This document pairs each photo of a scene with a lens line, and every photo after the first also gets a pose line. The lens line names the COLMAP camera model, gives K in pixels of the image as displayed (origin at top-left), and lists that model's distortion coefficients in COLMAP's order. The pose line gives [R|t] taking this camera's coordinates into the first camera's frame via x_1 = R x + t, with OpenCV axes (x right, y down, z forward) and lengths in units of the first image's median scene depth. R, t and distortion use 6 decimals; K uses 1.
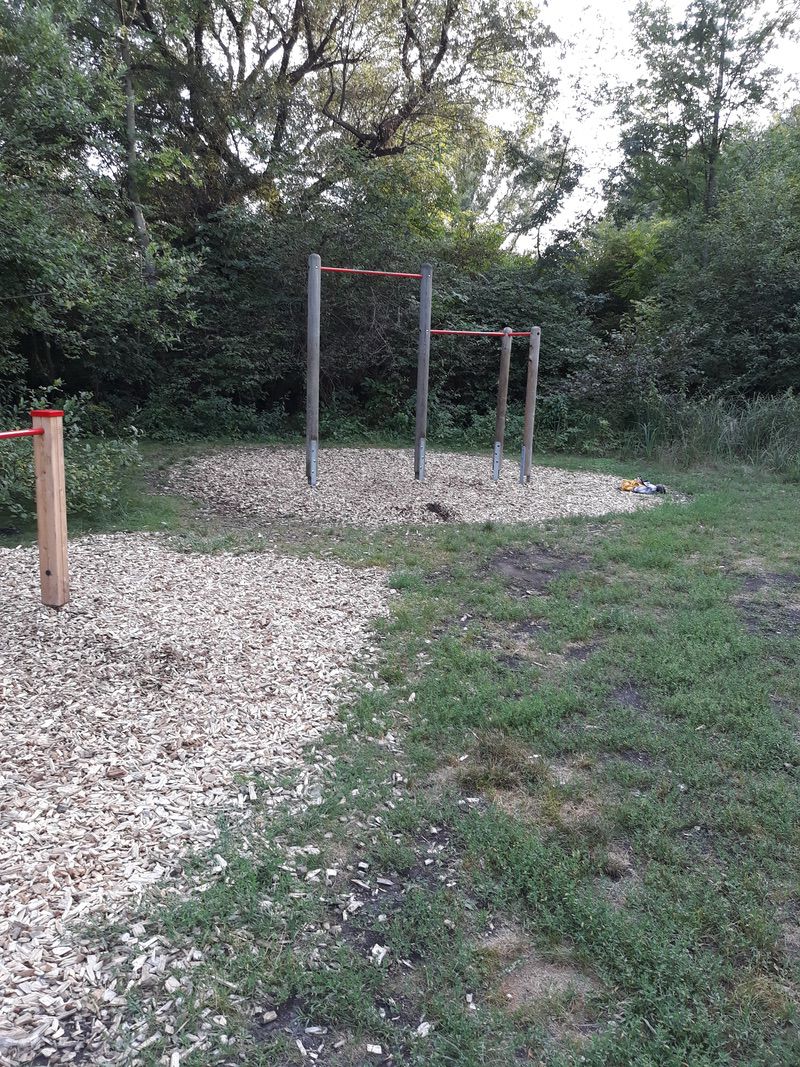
lens RADIAL K [[914.3, 0, 400.0], [0, 914.3, 533.5], [0, 0, 1]] dist [0.164524, -0.443240]
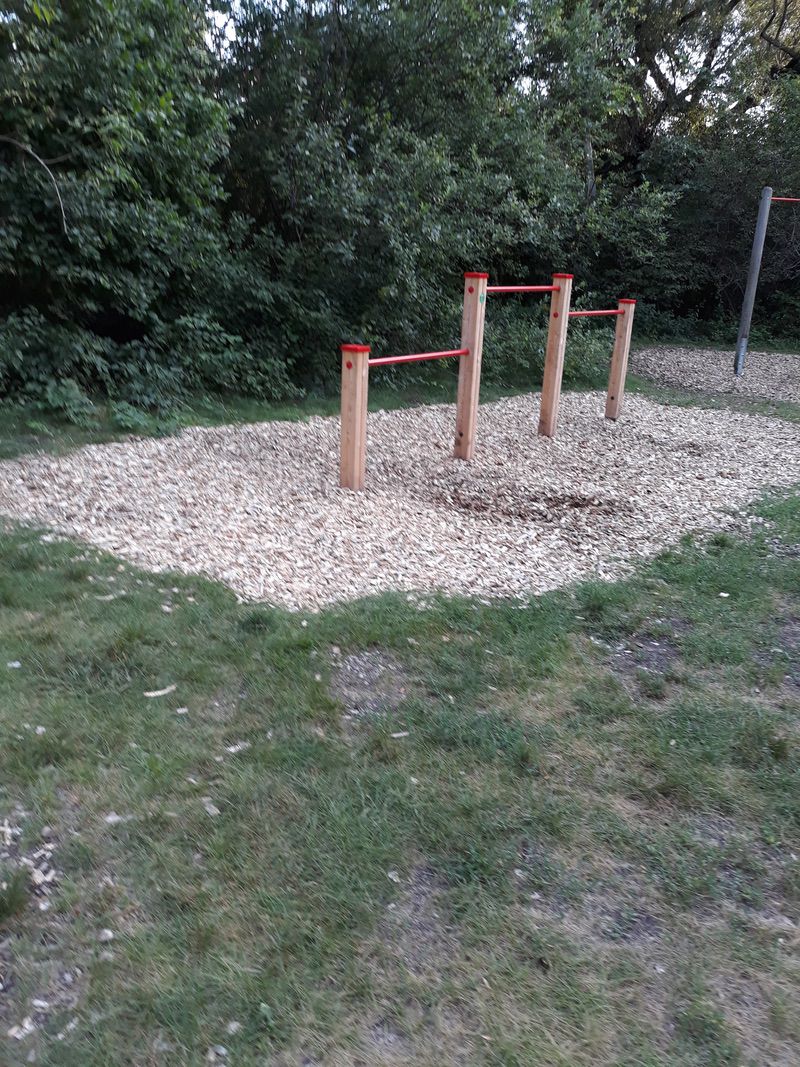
lens RADIAL K [[916.8, 0, 400.0], [0, 916.8, 533.5], [0, 0, 1]] dist [0.131989, -0.240438]
pose [[0.931879, 0.128243, -0.339345, -0.060124], [-0.097414, 0.989535, 0.106449, 0.064202], [0.349446, -0.066140, 0.934619, -0.323770]]
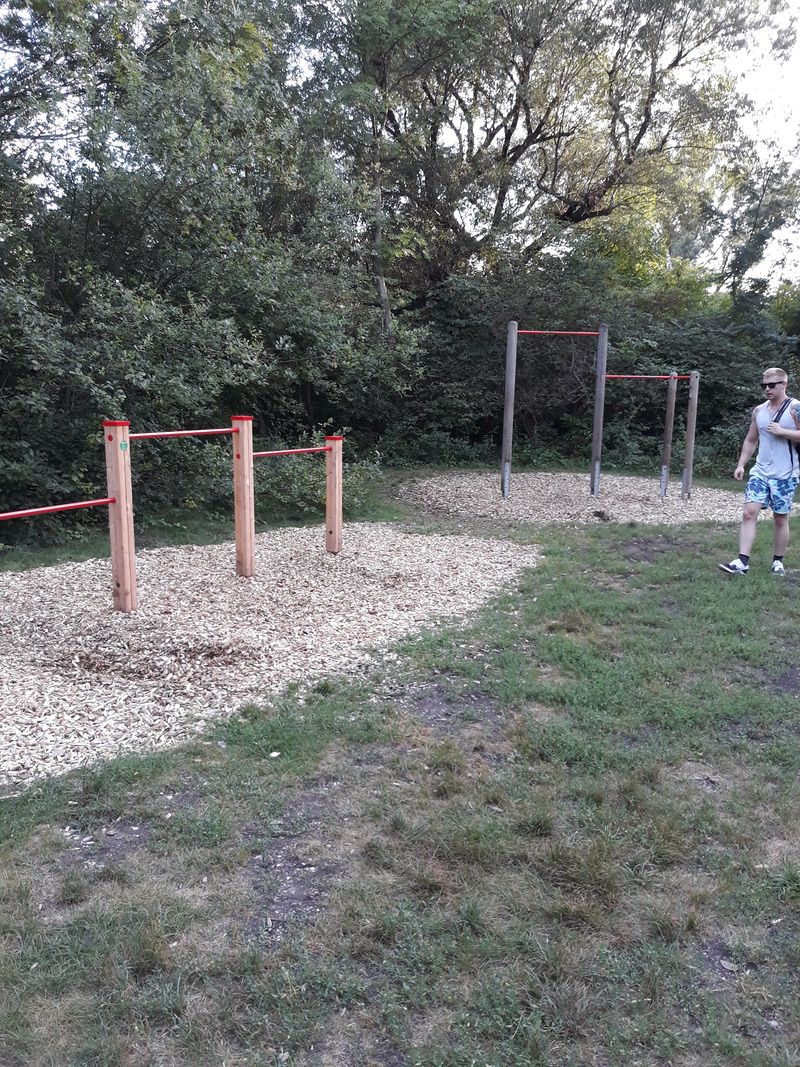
lens RADIAL K [[914.3, 0, 400.0], [0, 914.3, 533.5], [0, 0, 1]] dist [0.164524, -0.443240]
pose [[0.971039, 0.023043, -0.237806, 0.062055], [-0.032317, 0.998859, -0.035173, 0.043945], [0.236724, 0.041840, 0.970676, -0.260822]]
